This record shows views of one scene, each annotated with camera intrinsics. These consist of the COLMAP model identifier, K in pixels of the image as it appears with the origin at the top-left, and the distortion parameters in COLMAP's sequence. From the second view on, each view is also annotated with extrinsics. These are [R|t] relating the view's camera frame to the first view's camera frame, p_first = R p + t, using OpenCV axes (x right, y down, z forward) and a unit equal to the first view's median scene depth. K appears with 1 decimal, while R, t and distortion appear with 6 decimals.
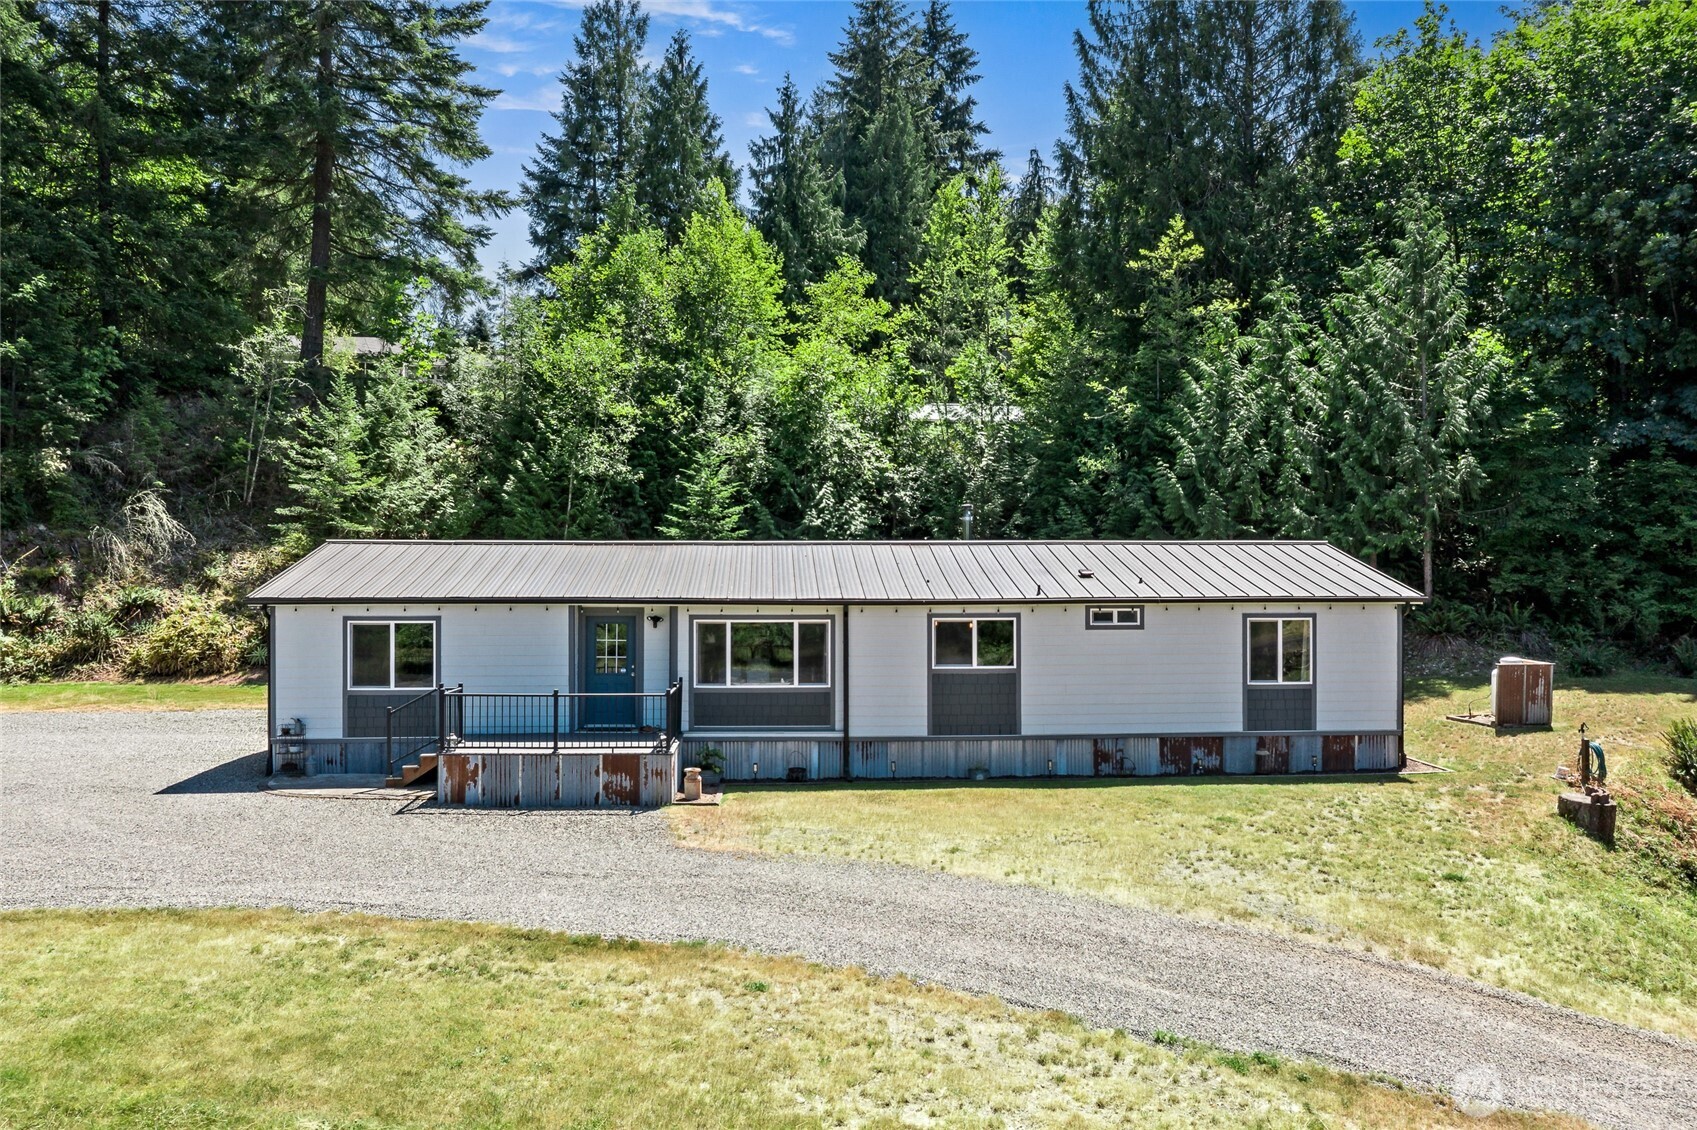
lens RADIAL K [[1343.3, 0, 848.5], [0, 1343.3, 565.0], [0, 0, 1]] dist [-0.038776, 0.002549]
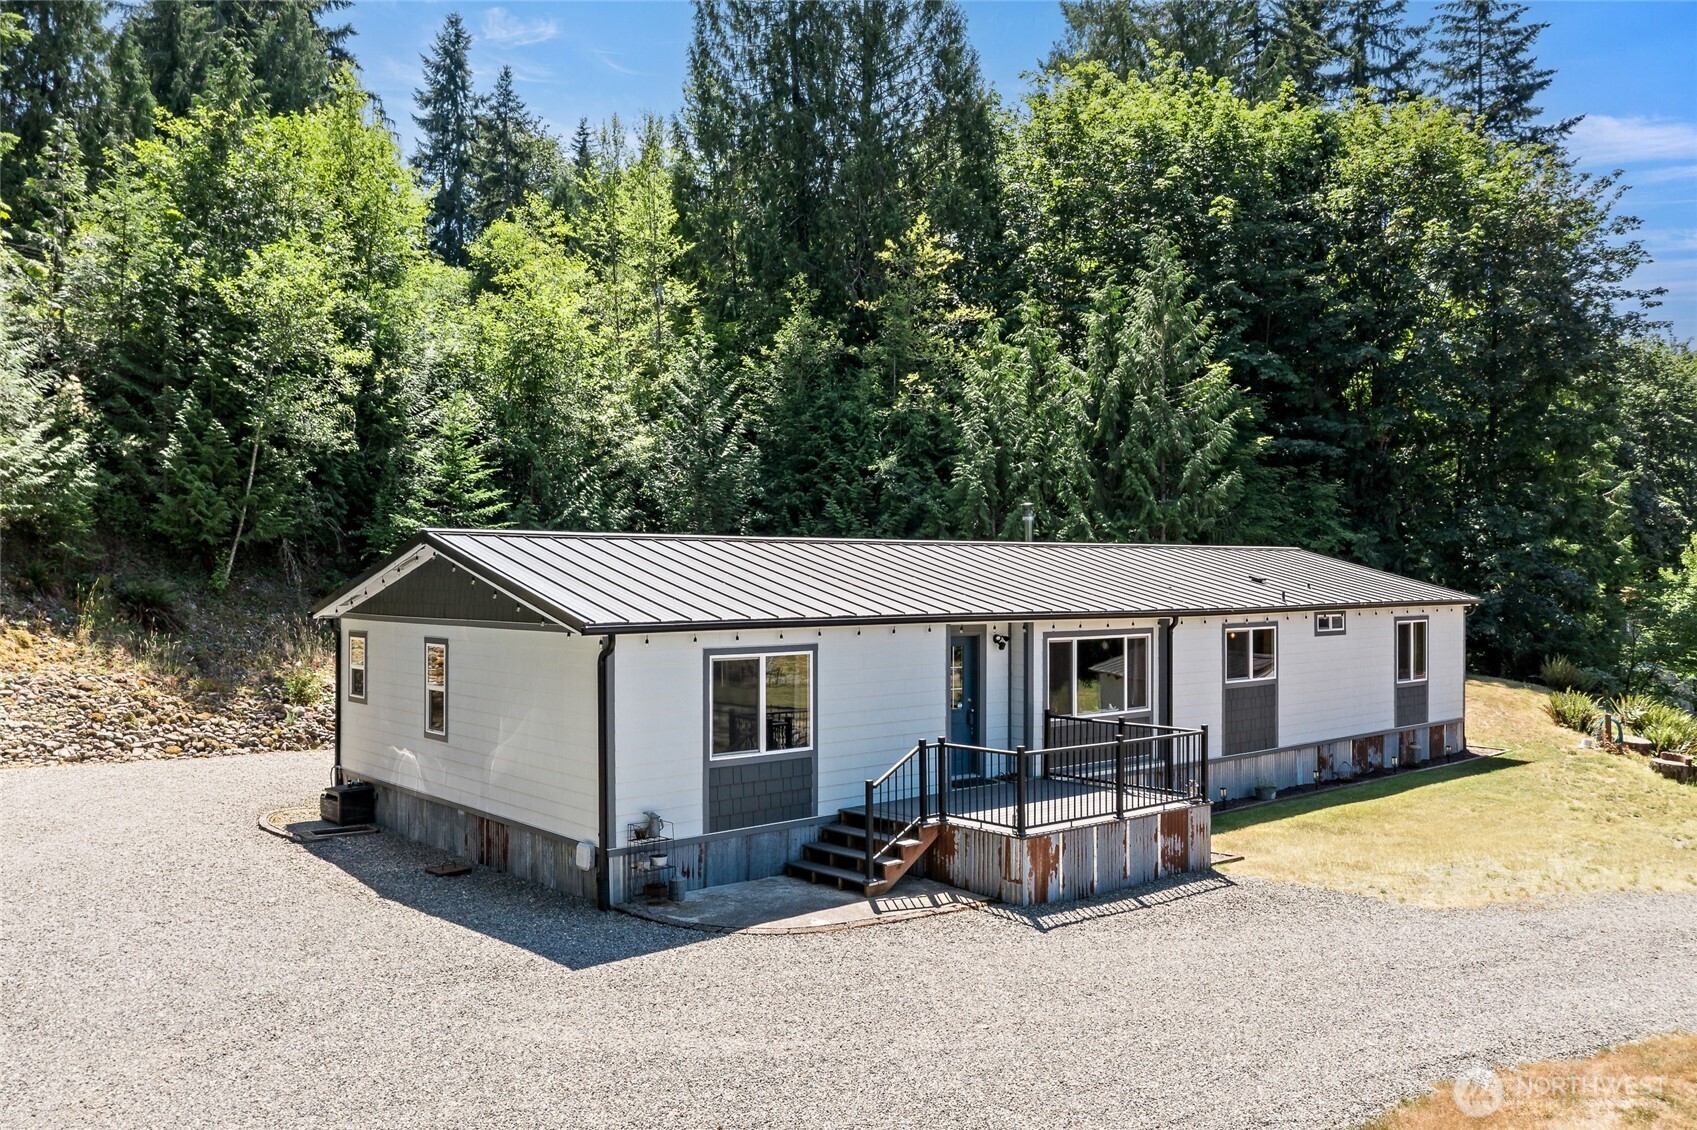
lens RADIAL K [[1343.3, 0, 848.5], [0, 1343.3, 565.0], [0, 0, 1]] dist [-0.038776, 0.002549]
pose [[0.798970, 0.004005, 0.601358, -0.696439], [-0.005237, 0.999986, 0.000298, -0.003129], [-0.601348, -0.003388, 0.798980, 0.419026]]
